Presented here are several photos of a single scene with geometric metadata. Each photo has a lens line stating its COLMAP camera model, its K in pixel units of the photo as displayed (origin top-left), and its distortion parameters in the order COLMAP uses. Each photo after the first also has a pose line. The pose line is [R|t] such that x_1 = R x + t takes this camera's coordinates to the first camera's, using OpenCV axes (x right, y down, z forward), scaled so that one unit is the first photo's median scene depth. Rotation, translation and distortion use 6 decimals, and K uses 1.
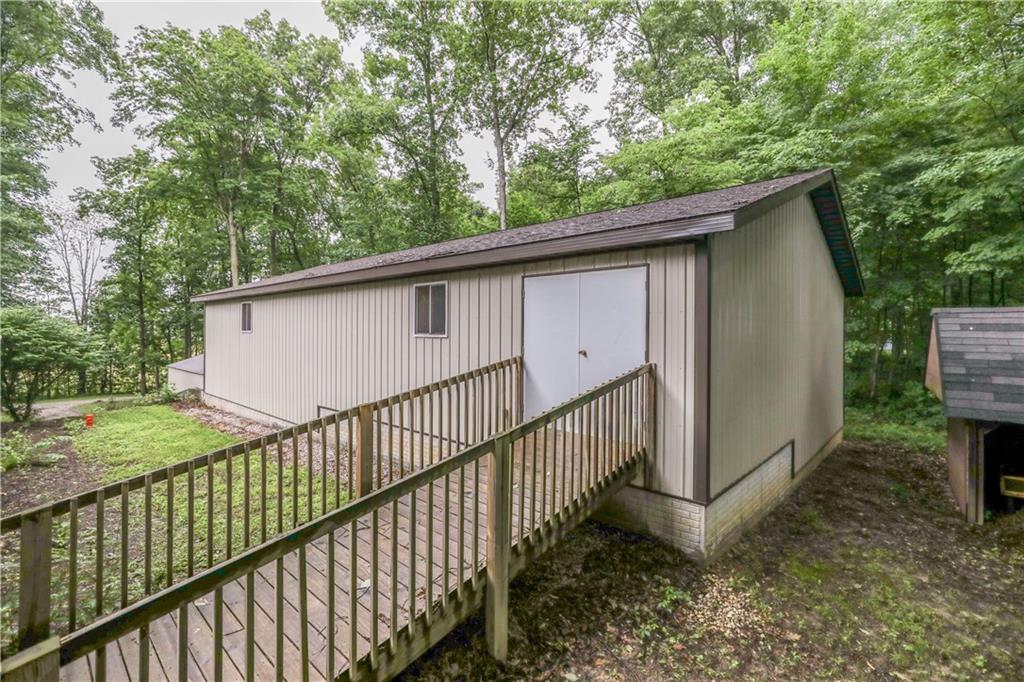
lens RADIAL K [[463.2, 0, 500.6], [0, 463.2, 329.5], [0, 0, 1]] dist [-0.051467, 0.017869]
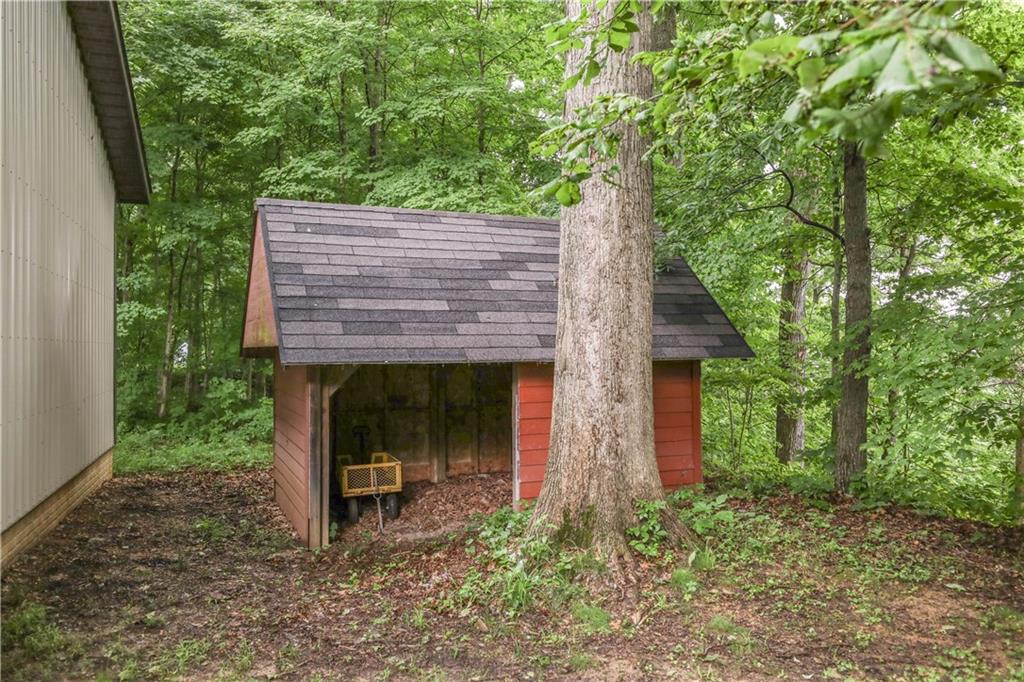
lens RADIAL K [[805.6, 0, 512.0], [0, 805.6, 341.0], [0, 0, 1]] dist [0.037745, 0.002835]
pose [[0.454816, 0.001823, 0.890583, 0.221170], [-0.001722, 0.999998, -0.001168, 0.151469], [-0.890584, -0.001002, 0.454819, 0.274888]]
